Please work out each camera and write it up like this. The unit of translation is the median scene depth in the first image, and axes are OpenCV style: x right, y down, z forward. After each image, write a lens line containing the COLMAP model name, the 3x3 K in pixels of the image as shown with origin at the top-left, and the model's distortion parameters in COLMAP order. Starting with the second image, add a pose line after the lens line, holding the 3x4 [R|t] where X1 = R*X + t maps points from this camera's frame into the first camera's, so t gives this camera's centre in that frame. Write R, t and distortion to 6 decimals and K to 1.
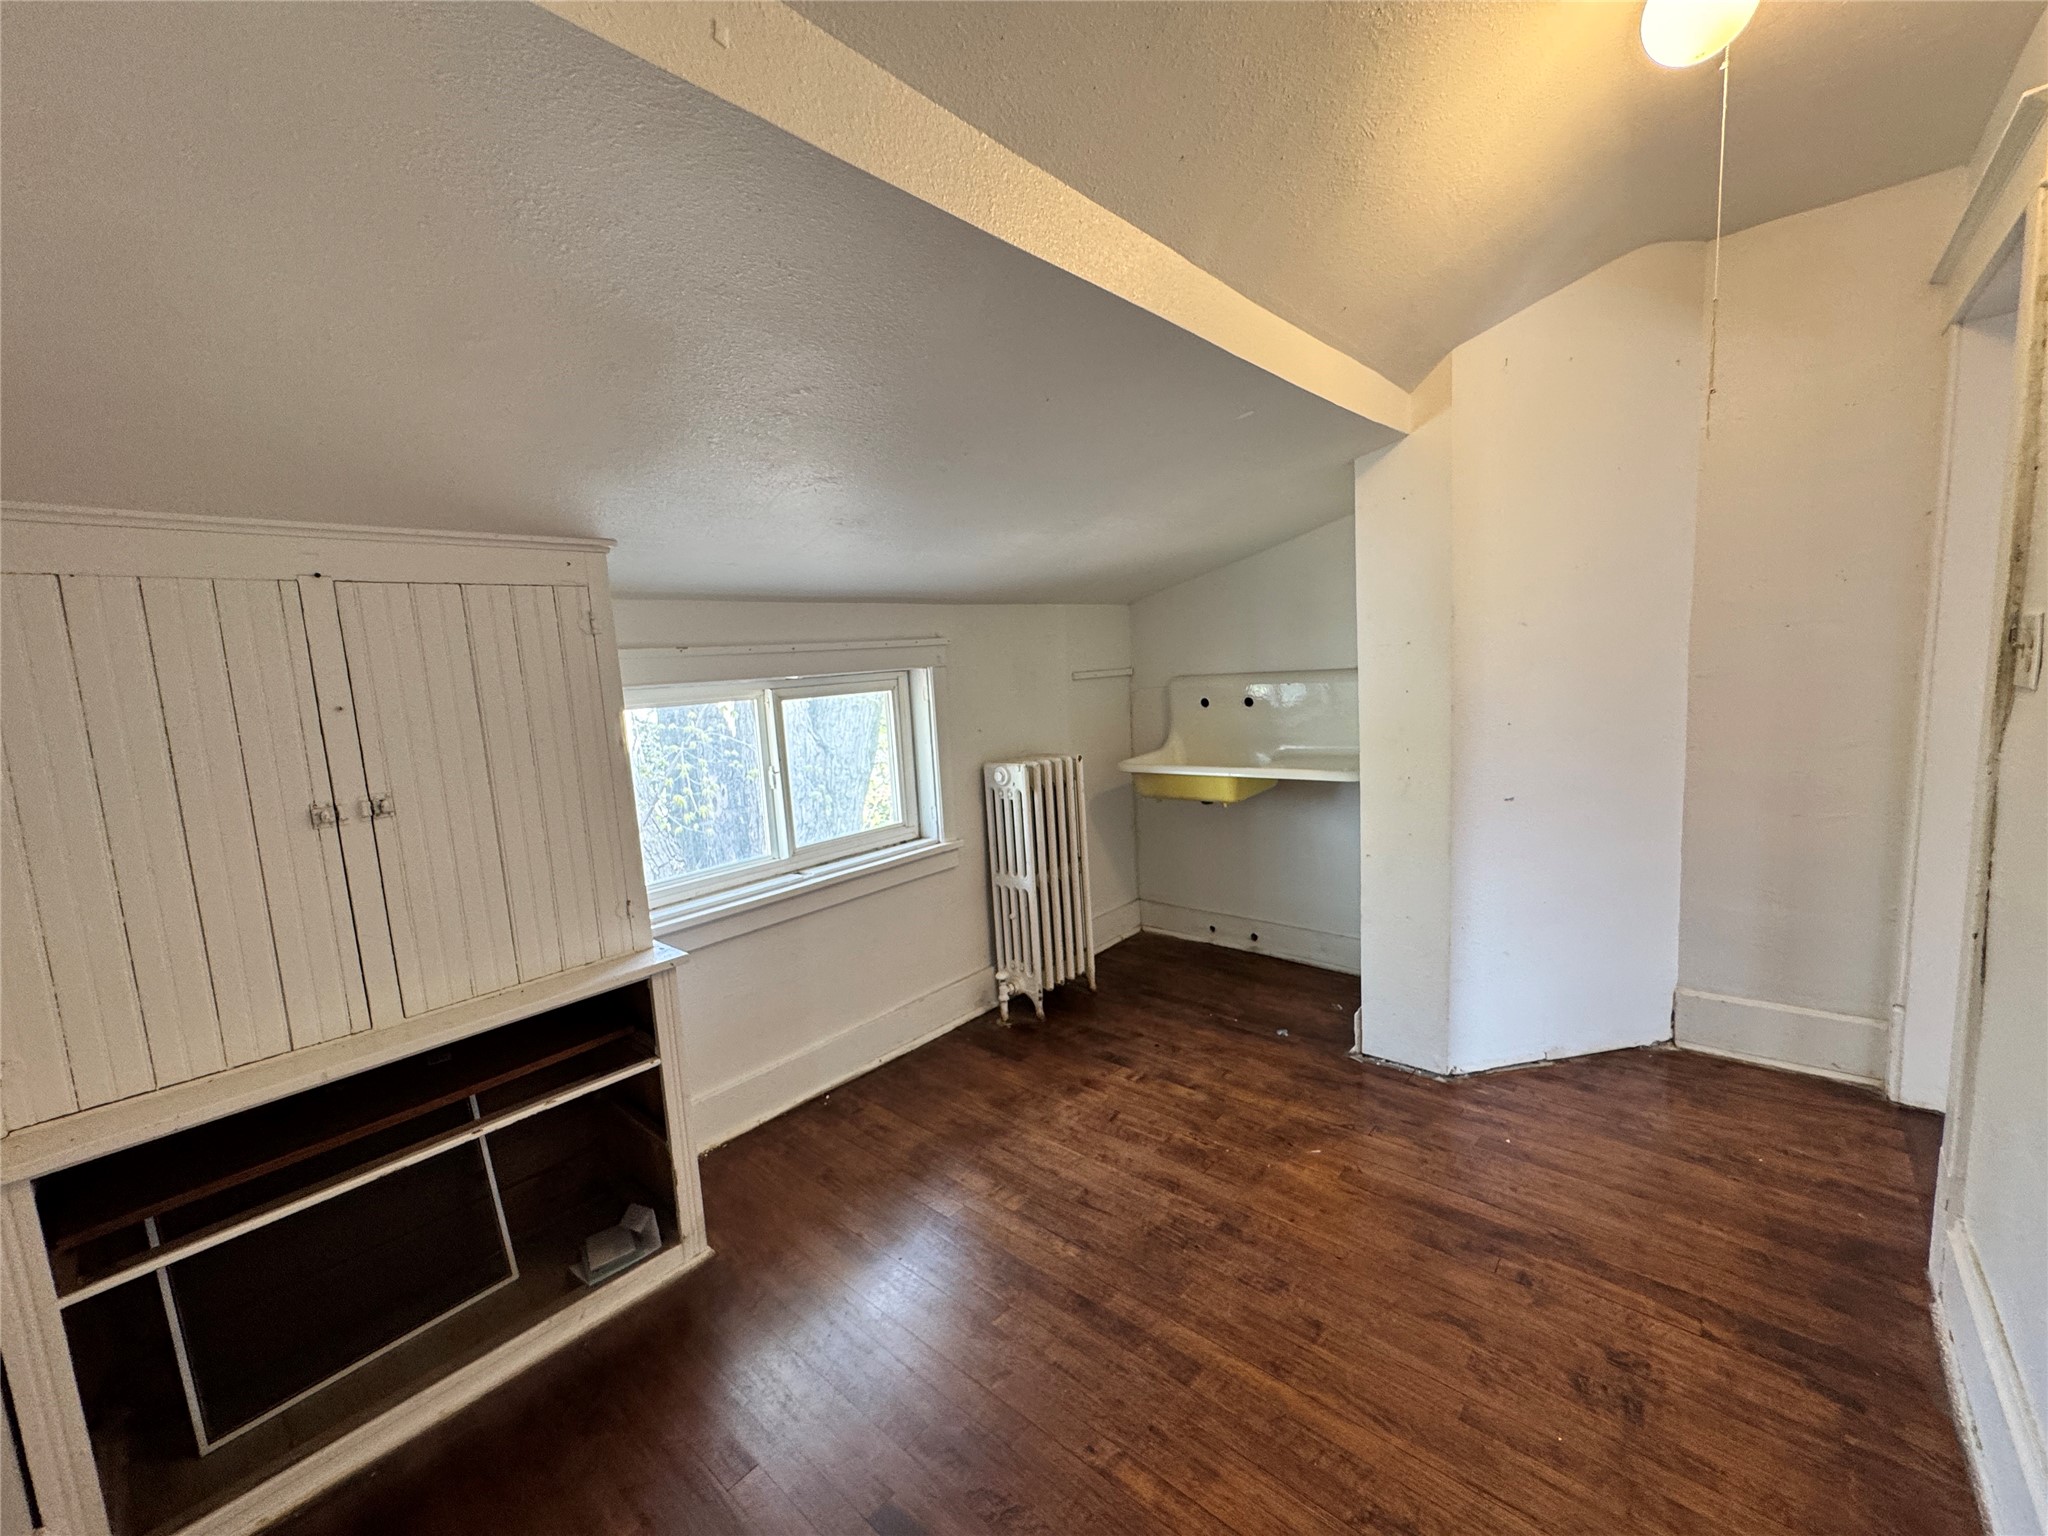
lens RADIAL K [[818.0, 0, 1024.0], [0, 818.0, 765.4], [0, 0, 1]] dist [-0.002888, -0.000280]
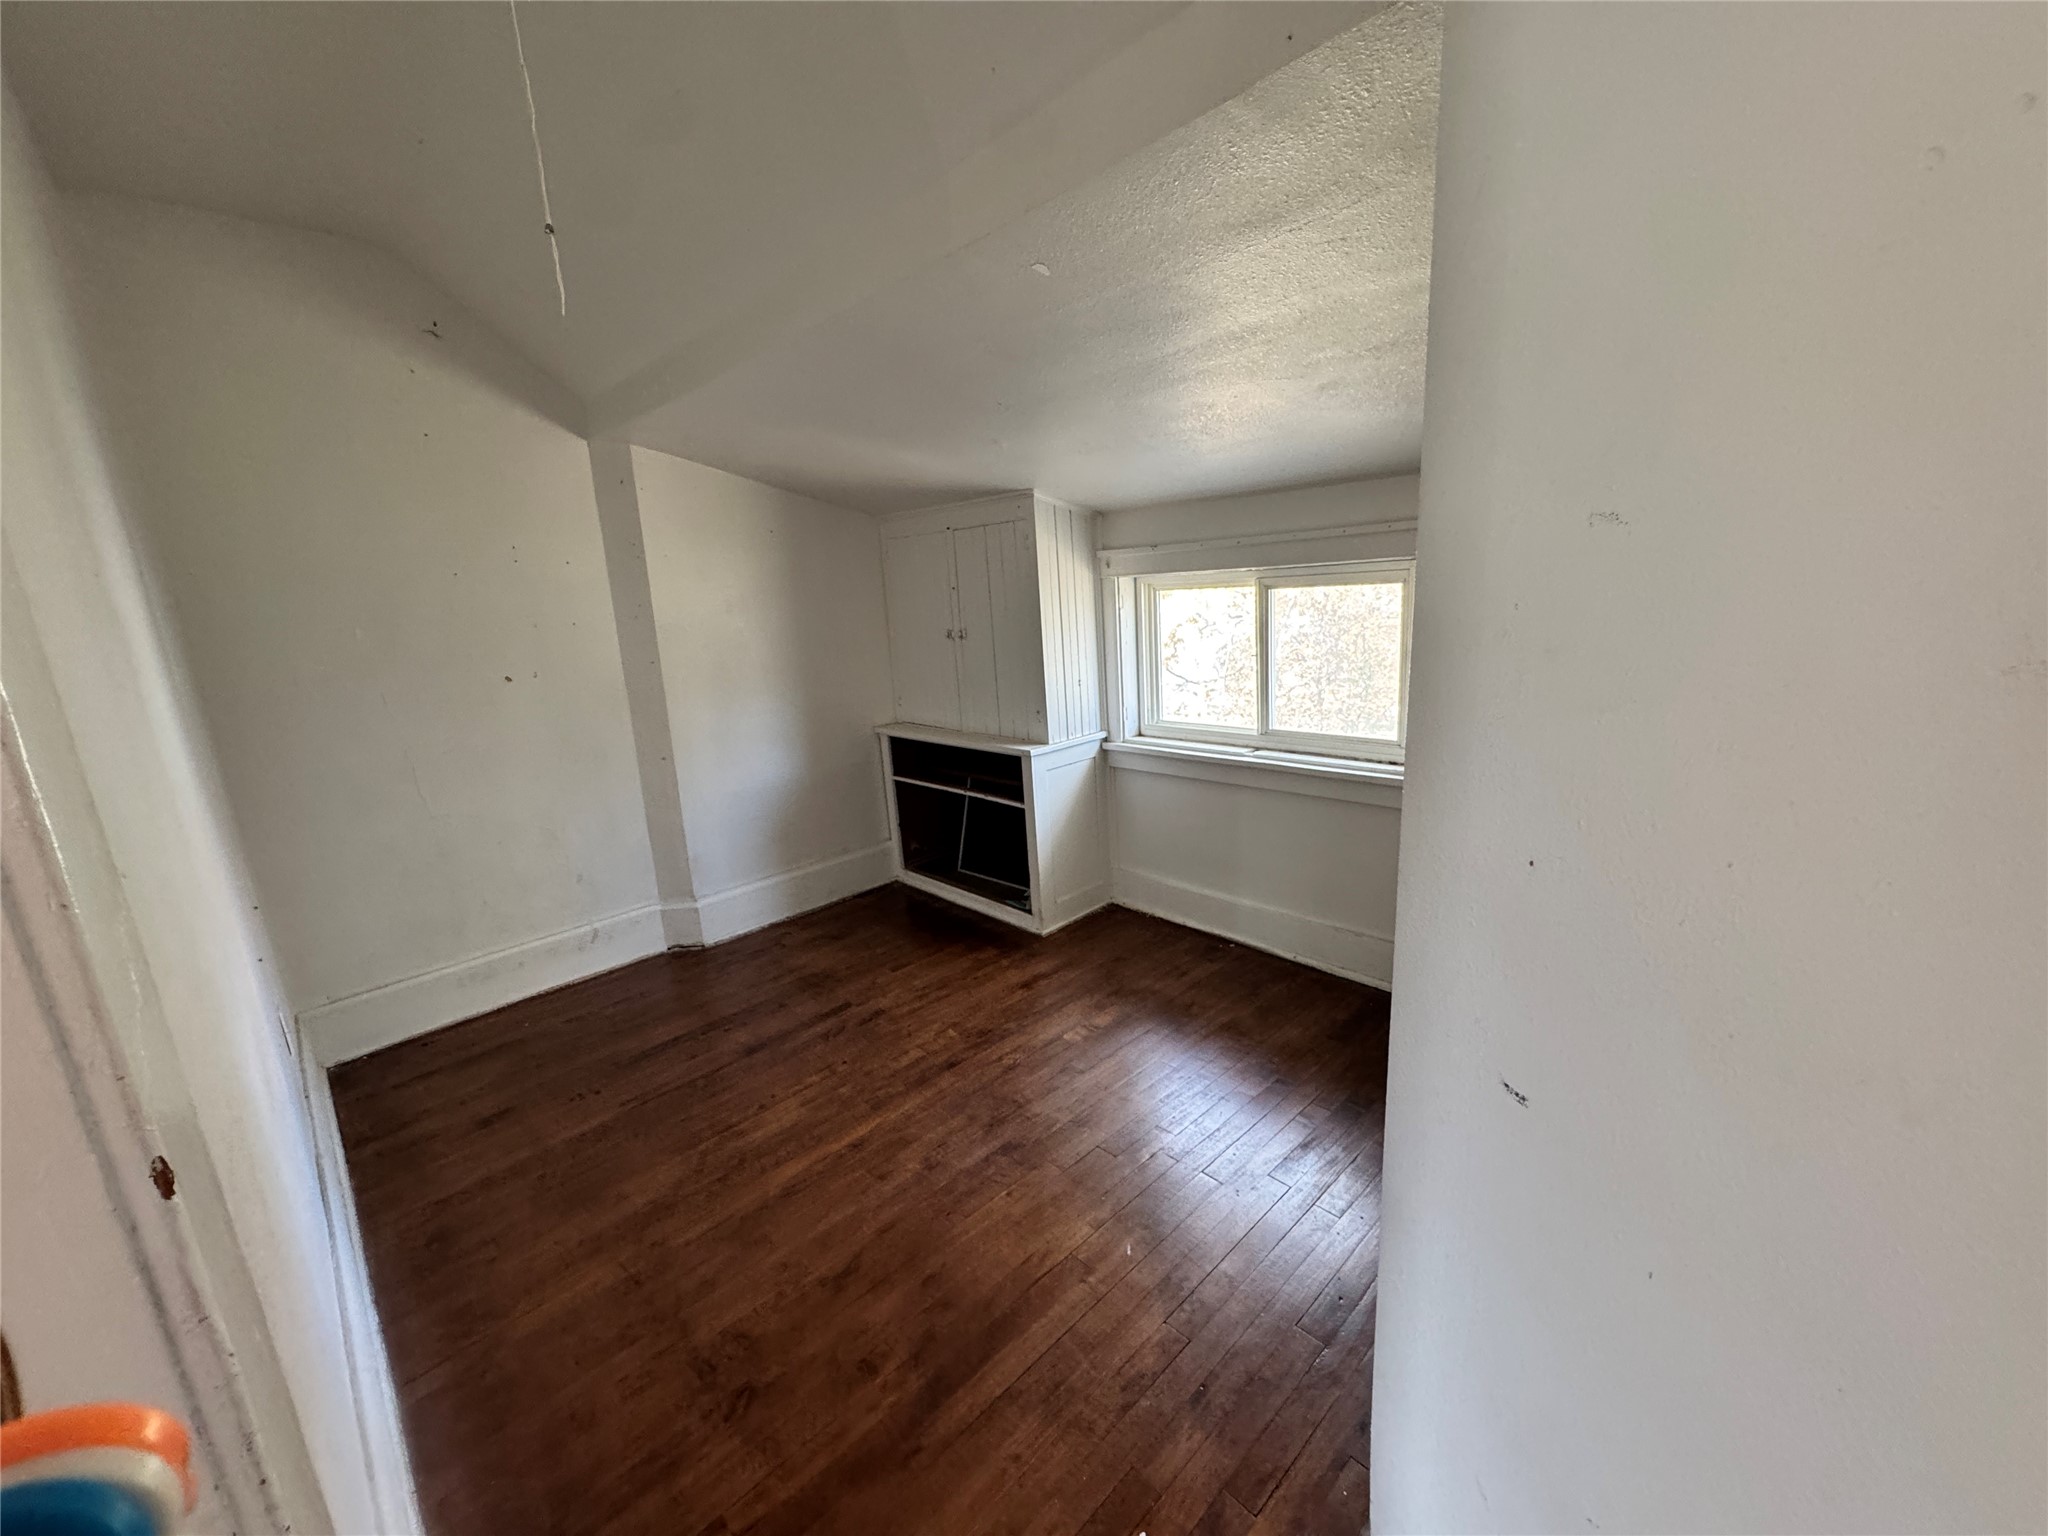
lens RADIAL K [[818.0, 0, 1024.0], [0, 818.0, 765.4], [0, 0, 1]] dist [-0.002888, -0.000280]
pose [[-0.077654, 0.279129, -0.957109, 0.779186], [-0.061108, 0.956870, 0.284017, -0.136915], [0.995106, 0.080542, -0.057248, 0.731499]]
